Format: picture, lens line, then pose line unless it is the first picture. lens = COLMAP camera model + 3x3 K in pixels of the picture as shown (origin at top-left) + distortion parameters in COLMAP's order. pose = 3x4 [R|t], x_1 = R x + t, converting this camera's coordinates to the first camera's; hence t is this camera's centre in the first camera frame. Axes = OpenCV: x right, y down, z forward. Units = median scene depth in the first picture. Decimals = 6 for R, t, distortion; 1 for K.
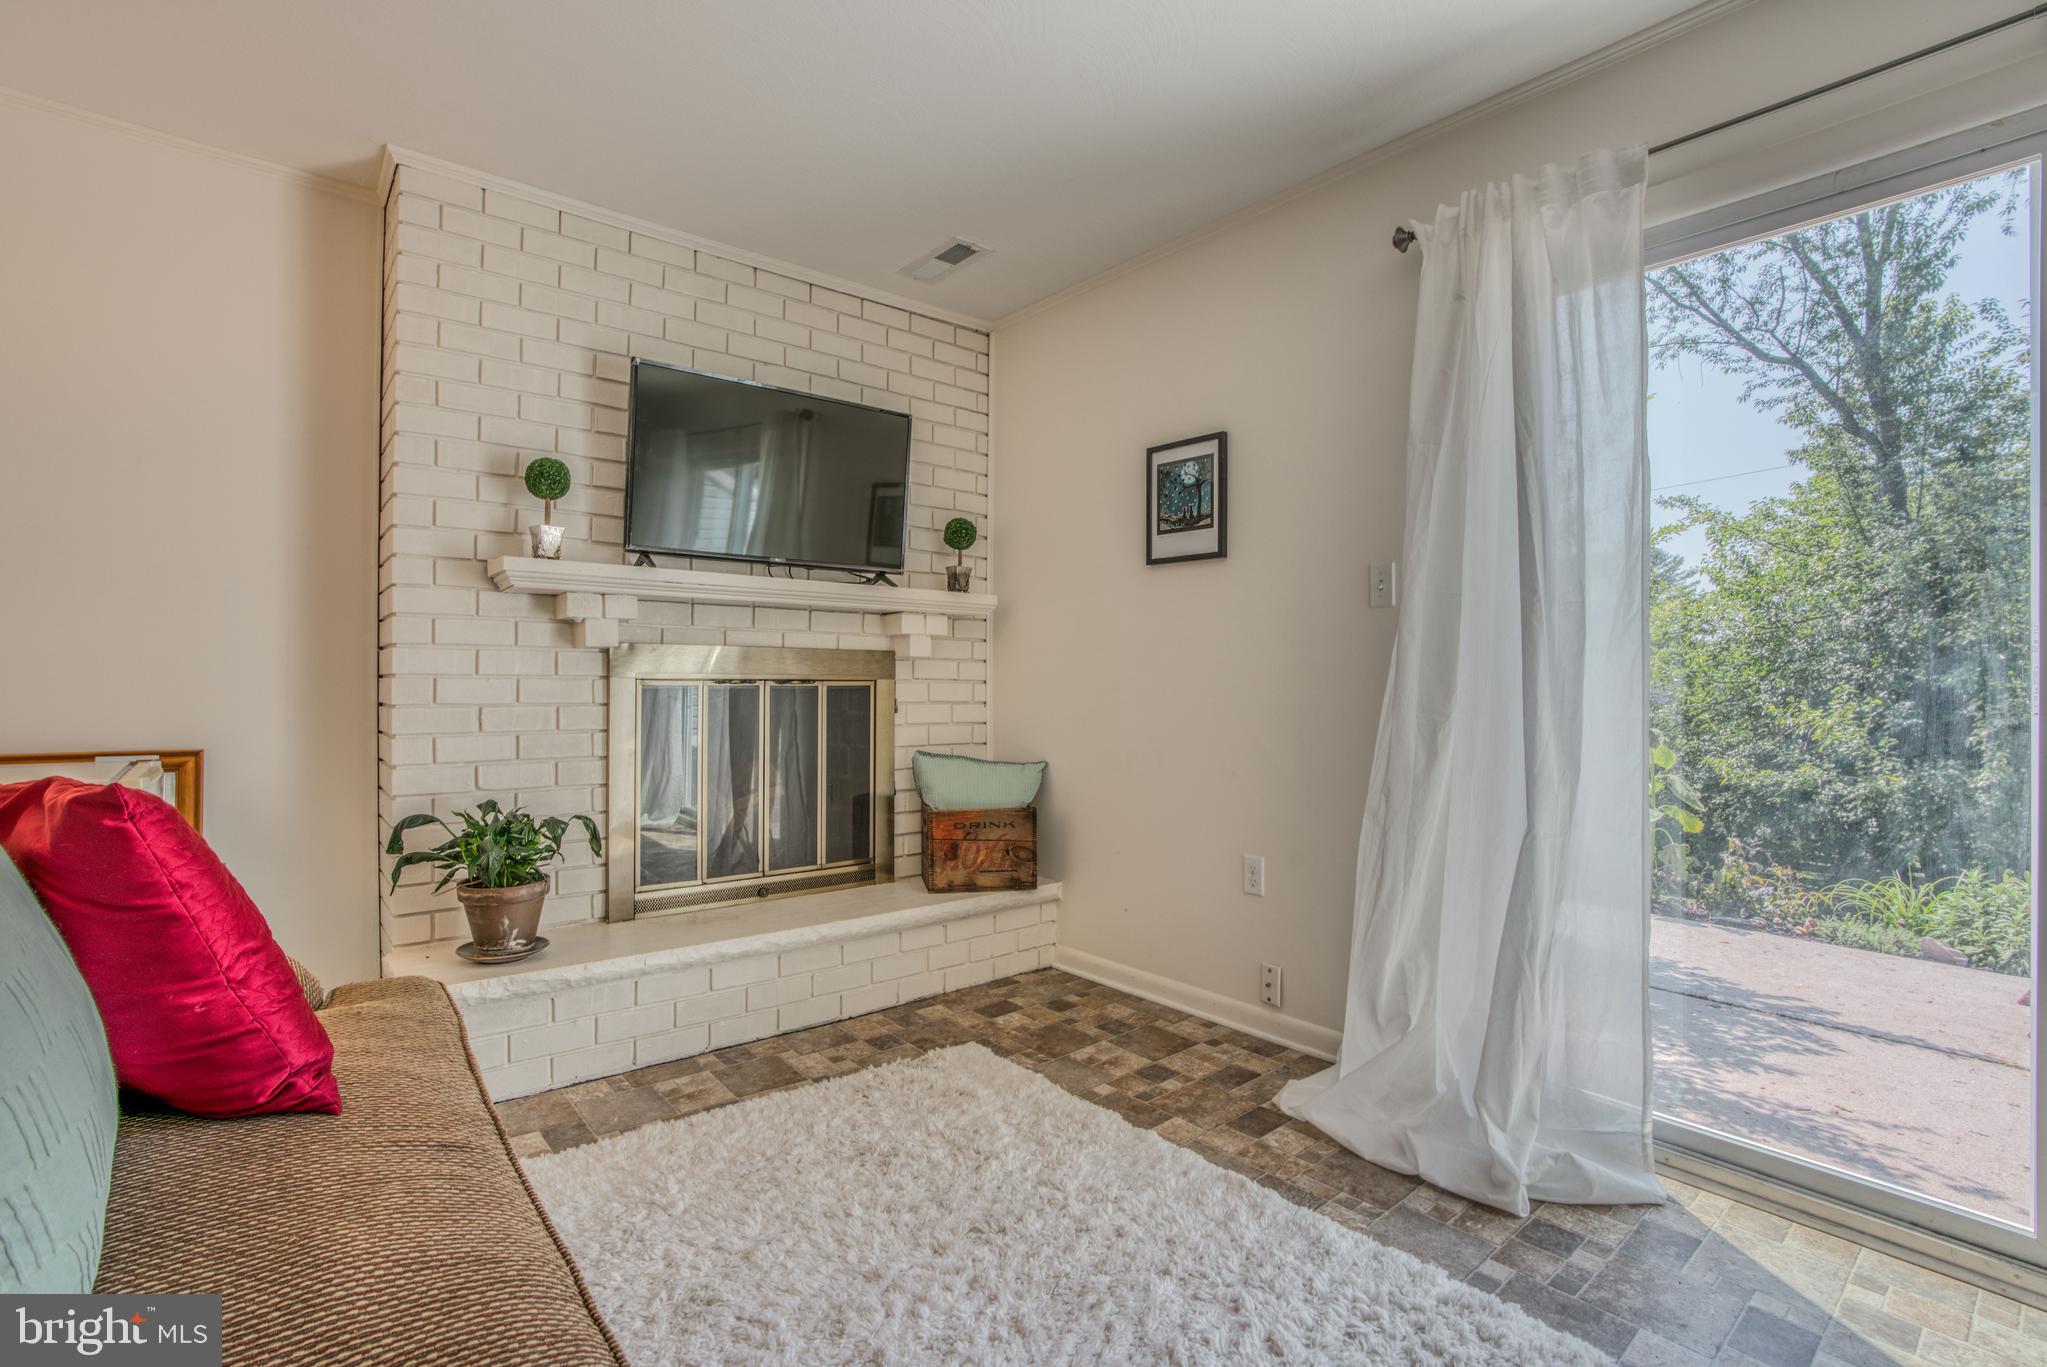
lens RADIAL K [[947.1, 0, 1023.0], [0, 947.1, 684.2], [0, 0, 1]] dist [-0.067322, 0.022976]
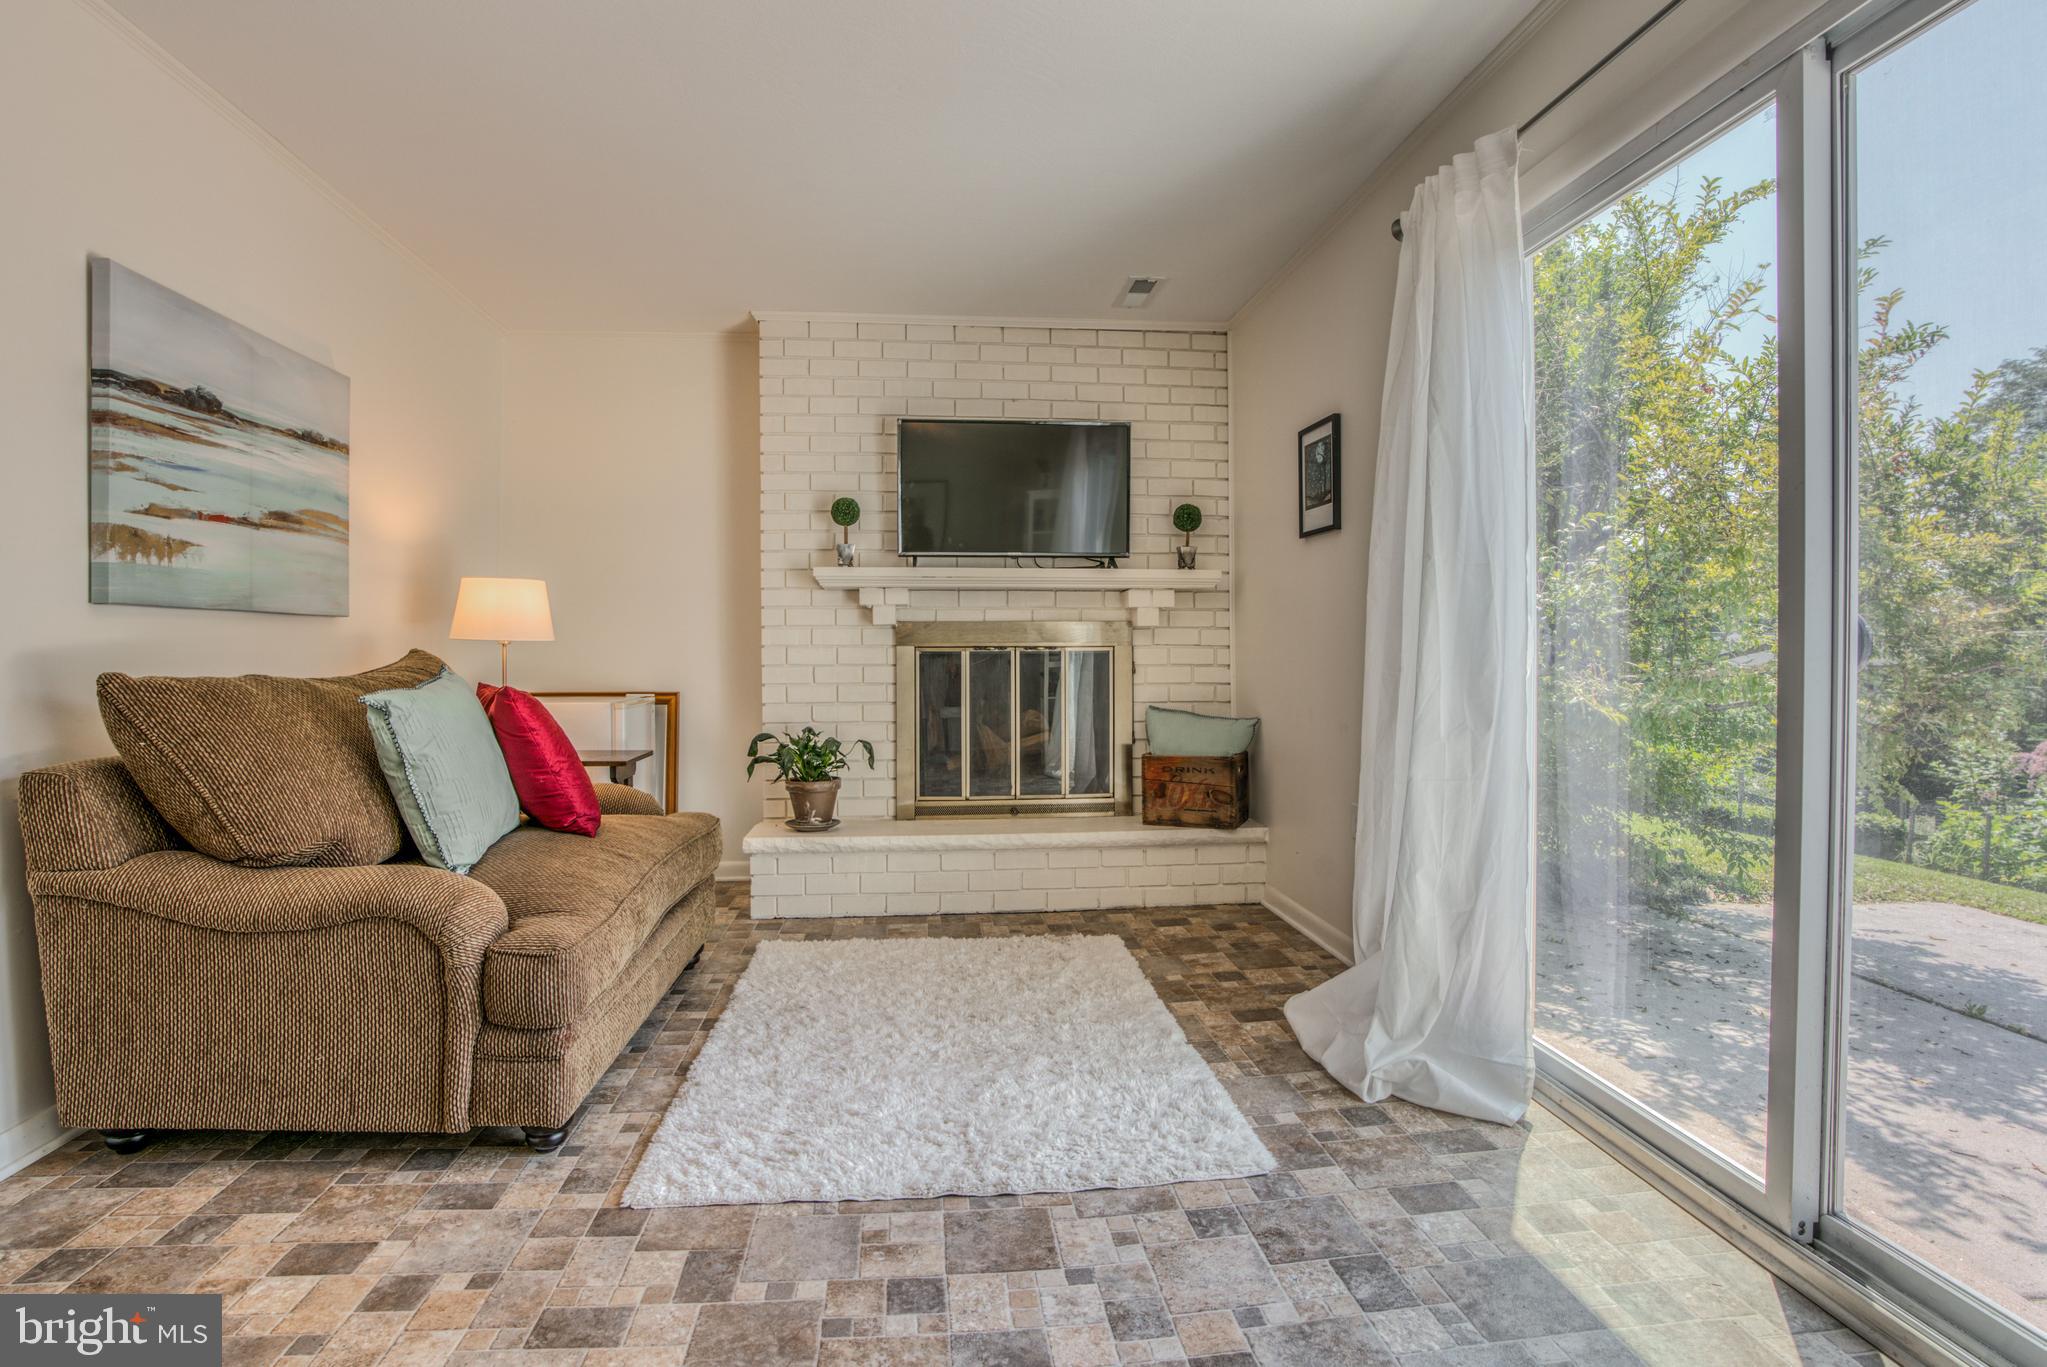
lens RADIAL K [[947.1, 0, 946.3], [0, 947.1, 662.7], [0, 0, 1]] dist [-0.067322, 0.022976]
pose [[0.828873, -0.002567, -0.559430, 0.432738], [0.007806, 0.999945, 0.006977, 0.008473], [0.559382, -0.010150, 0.828848, -0.146828]]
